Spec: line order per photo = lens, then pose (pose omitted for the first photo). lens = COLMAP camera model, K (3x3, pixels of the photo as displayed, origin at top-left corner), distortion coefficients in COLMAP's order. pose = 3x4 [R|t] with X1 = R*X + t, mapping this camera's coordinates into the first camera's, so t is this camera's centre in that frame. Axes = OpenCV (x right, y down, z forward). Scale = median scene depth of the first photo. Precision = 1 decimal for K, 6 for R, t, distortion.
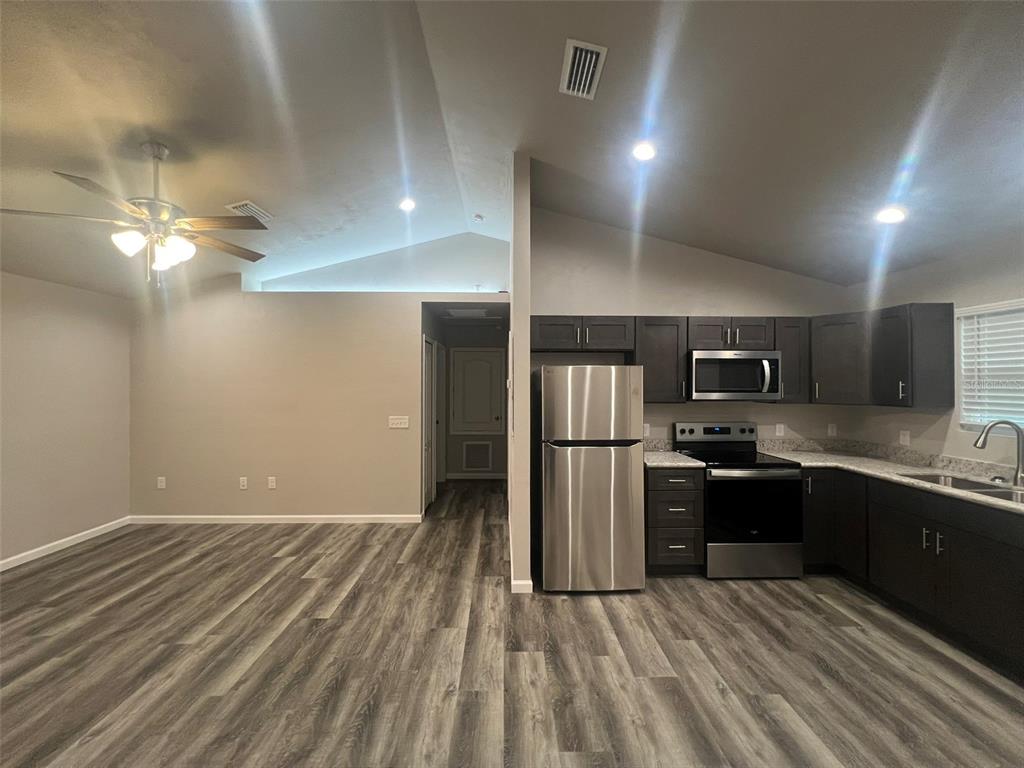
lens RADIAL K [[408.1, 0, 509.3], [0, 408.1, 381.8], [0, 0, 1]] dist [-0.002446, 0.000819]
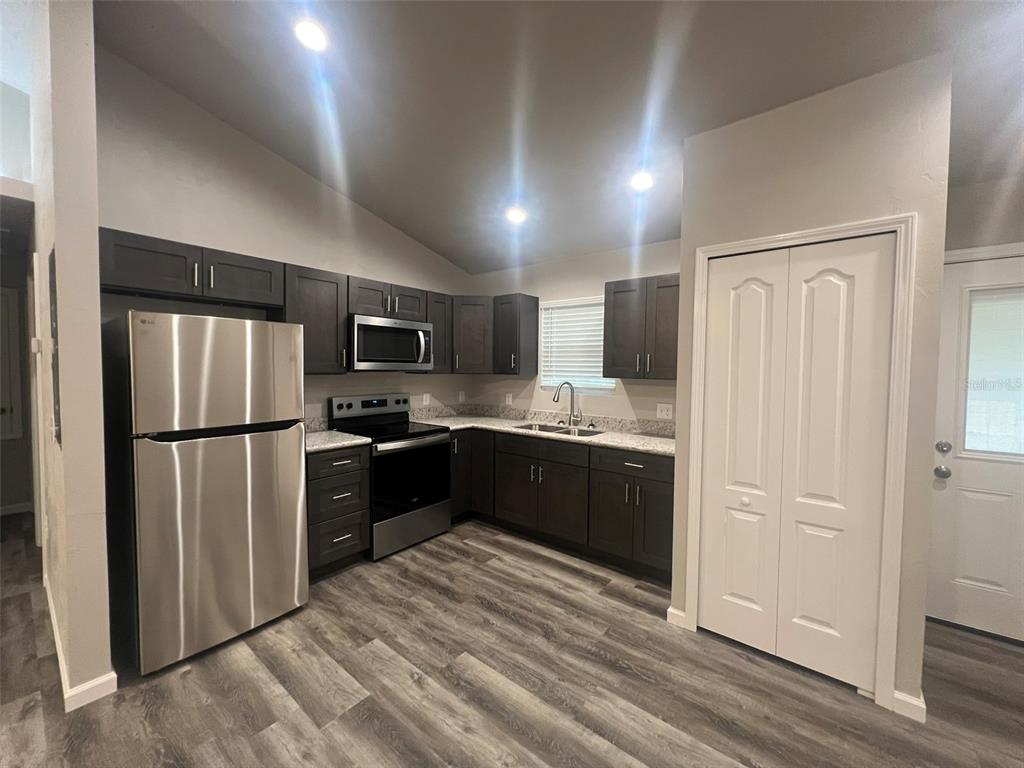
lens RADIAL K [[408.1, 0, 508.7], [0, 408.1, 381.6], [0, 0, 1]] dist [-0.002446, 0.000819]
pose [[0.640452, -0.022676, 0.767663, -0.023911], [-0.015284, 0.998990, 0.042260, 0.030483], [-0.767846, -0.038799, 0.639459, 0.194780]]
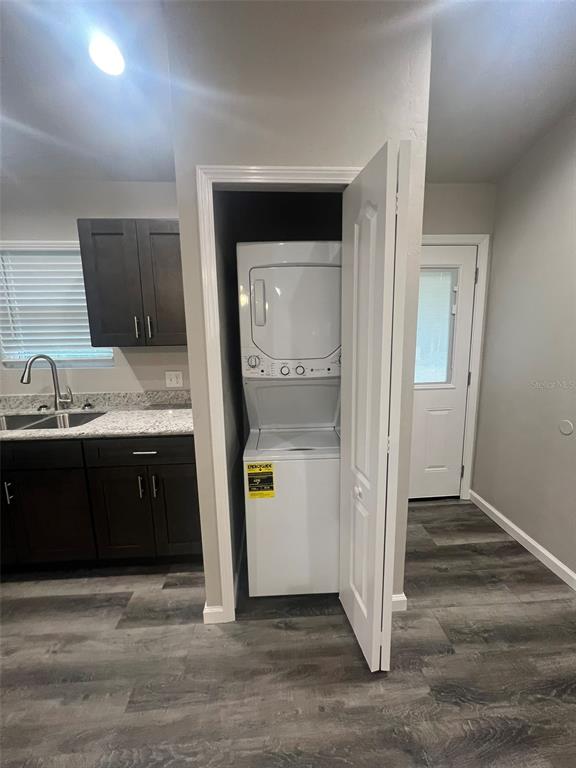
lens RADIAL K [[306.1, 0, 290.9], [0, 306.1, 382.1], [0, 0, 1]] dist [-0.002446, 0.000819]
pose [[-0.046773, -0.166700, 0.984898, 0.309413], [0.010615, 0.985838, 0.167363, 0.031396], [-0.998849, 0.018283, -0.044341, 0.311605]]
